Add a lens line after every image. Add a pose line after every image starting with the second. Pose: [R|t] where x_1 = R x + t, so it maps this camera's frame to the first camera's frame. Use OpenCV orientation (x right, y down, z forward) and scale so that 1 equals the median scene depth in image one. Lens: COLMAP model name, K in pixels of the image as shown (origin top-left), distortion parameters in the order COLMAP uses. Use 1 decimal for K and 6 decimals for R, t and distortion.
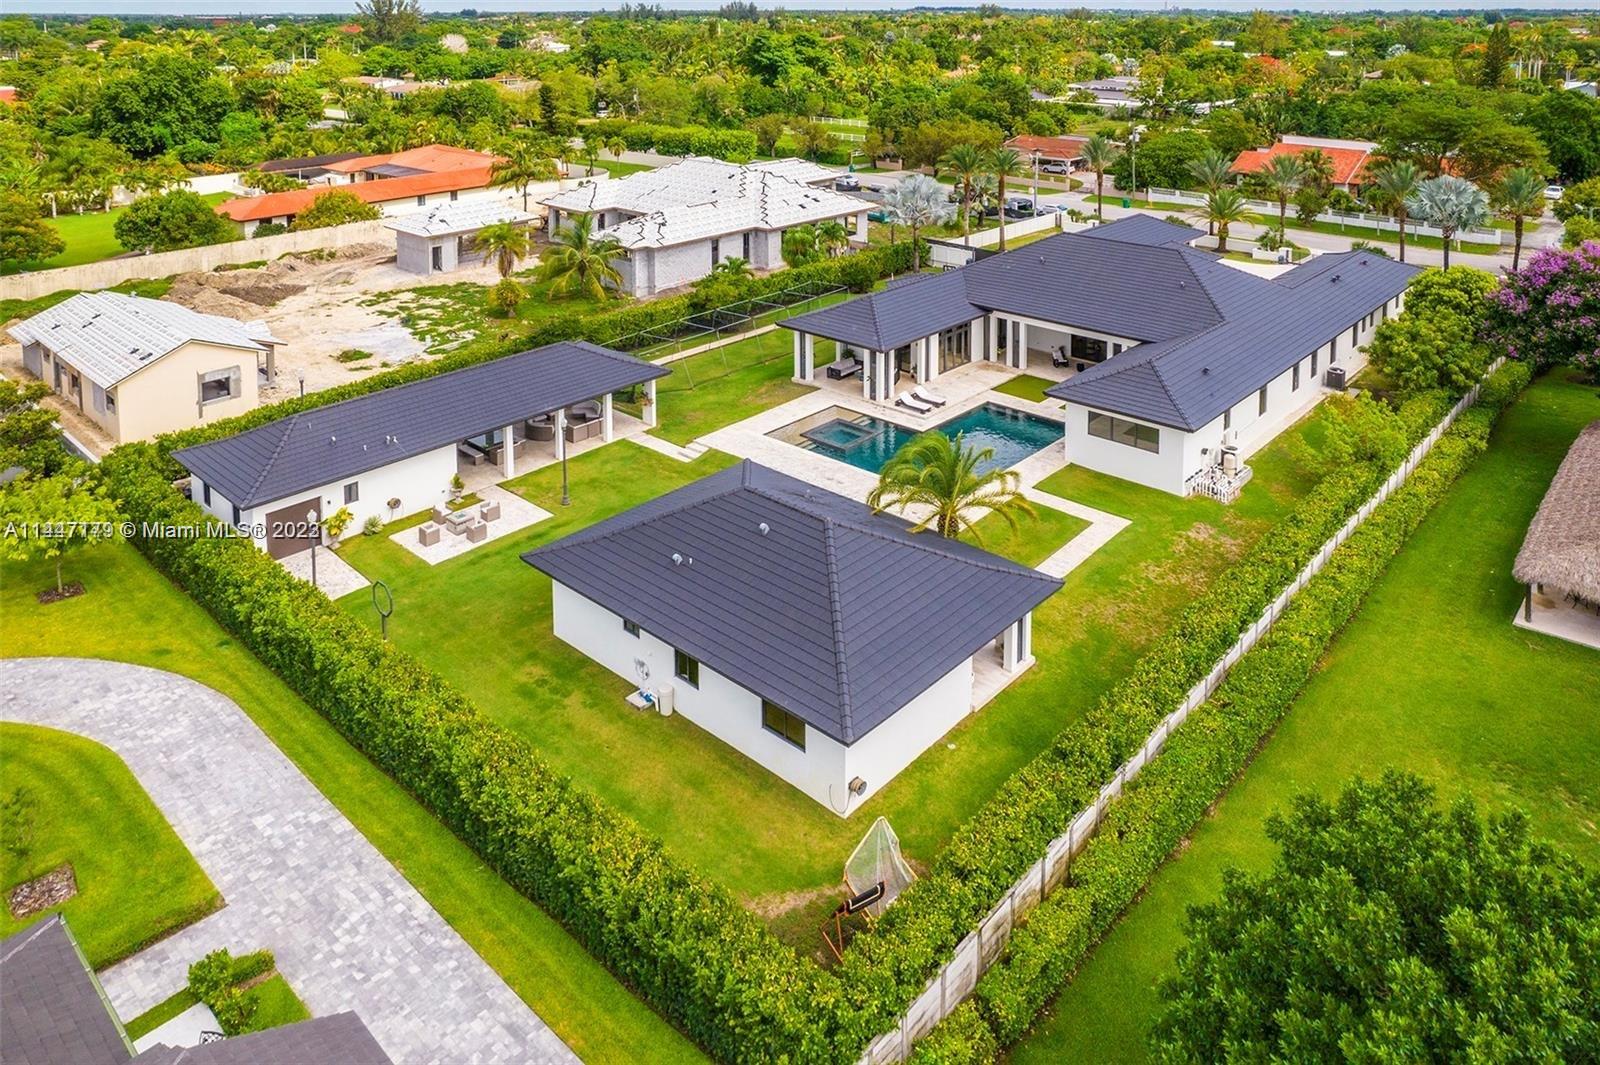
lens RADIAL K [[1002.9, 0, 937.0], [0, 1002.9, 532.9], [0, 0, 1]] dist [-0.060224, 0.019600]
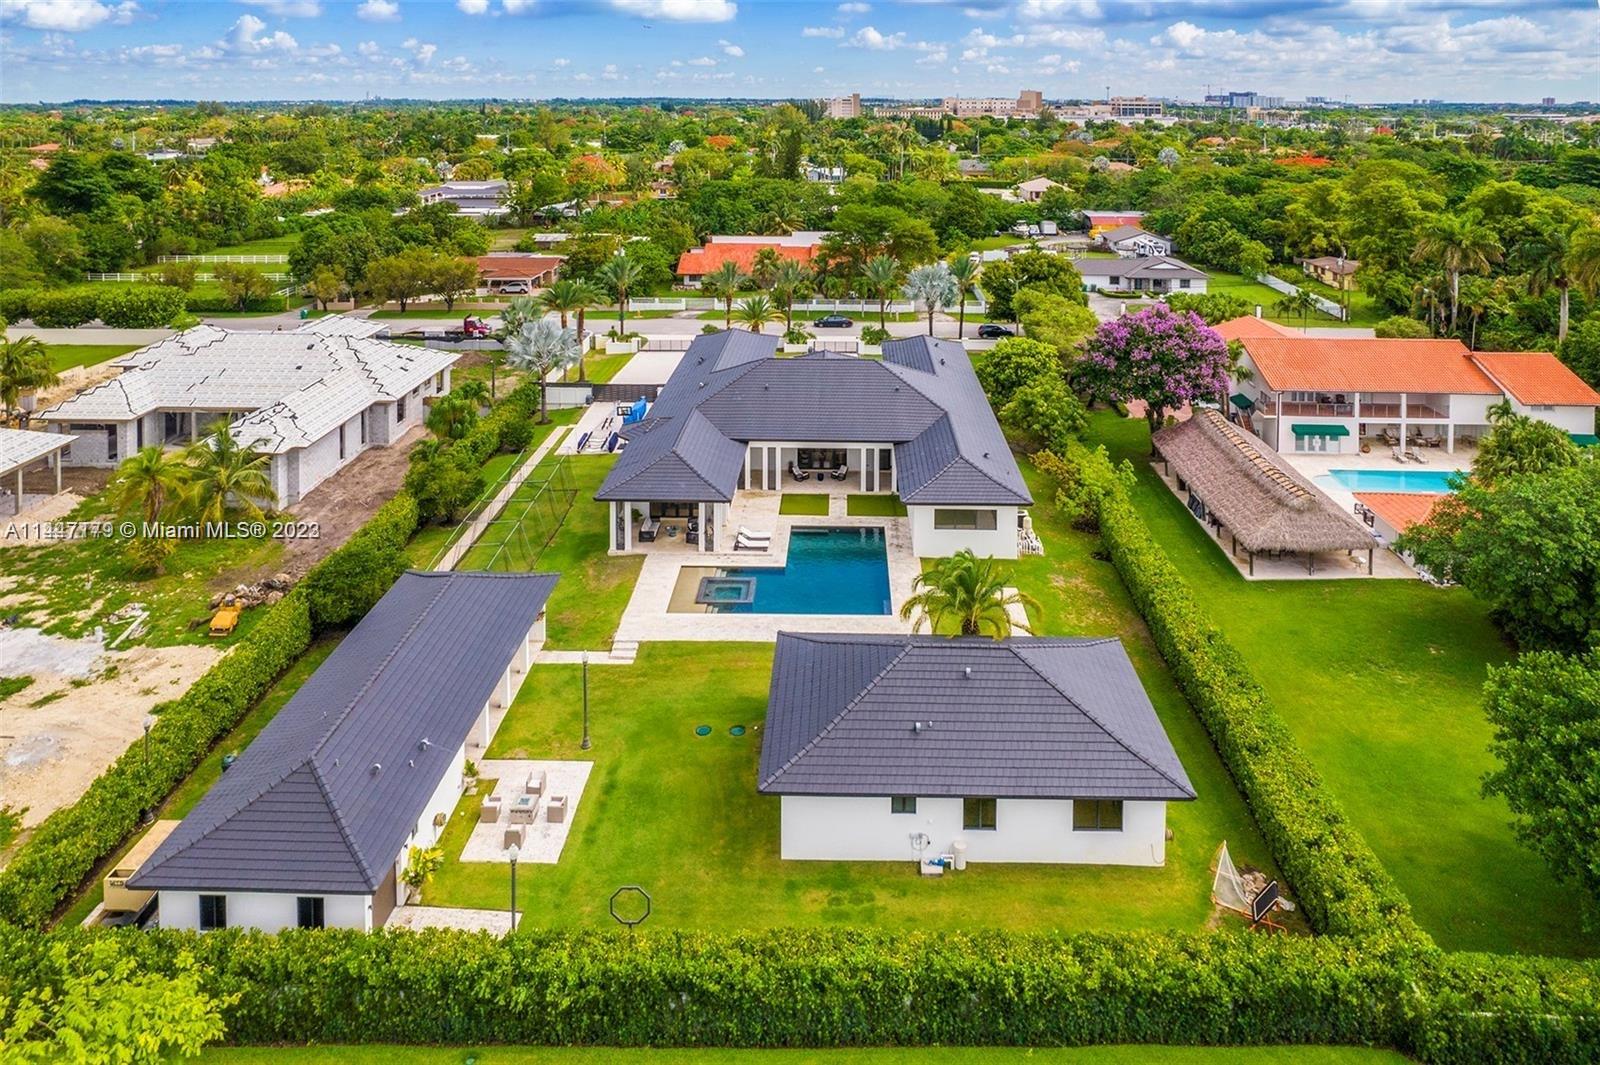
lens RADIAL K [[1002.9, 0, 937.0], [0, 1002.9, 532.9], [0, 0, 1]] dist [-0.060224, 0.019600]
pose [[0.730693, -0.248464, 0.635888, -0.492682], [0.290311, 0.956097, 0.039987, -0.115824], [-0.617905, 0.155387, 0.770745, 0.084535]]
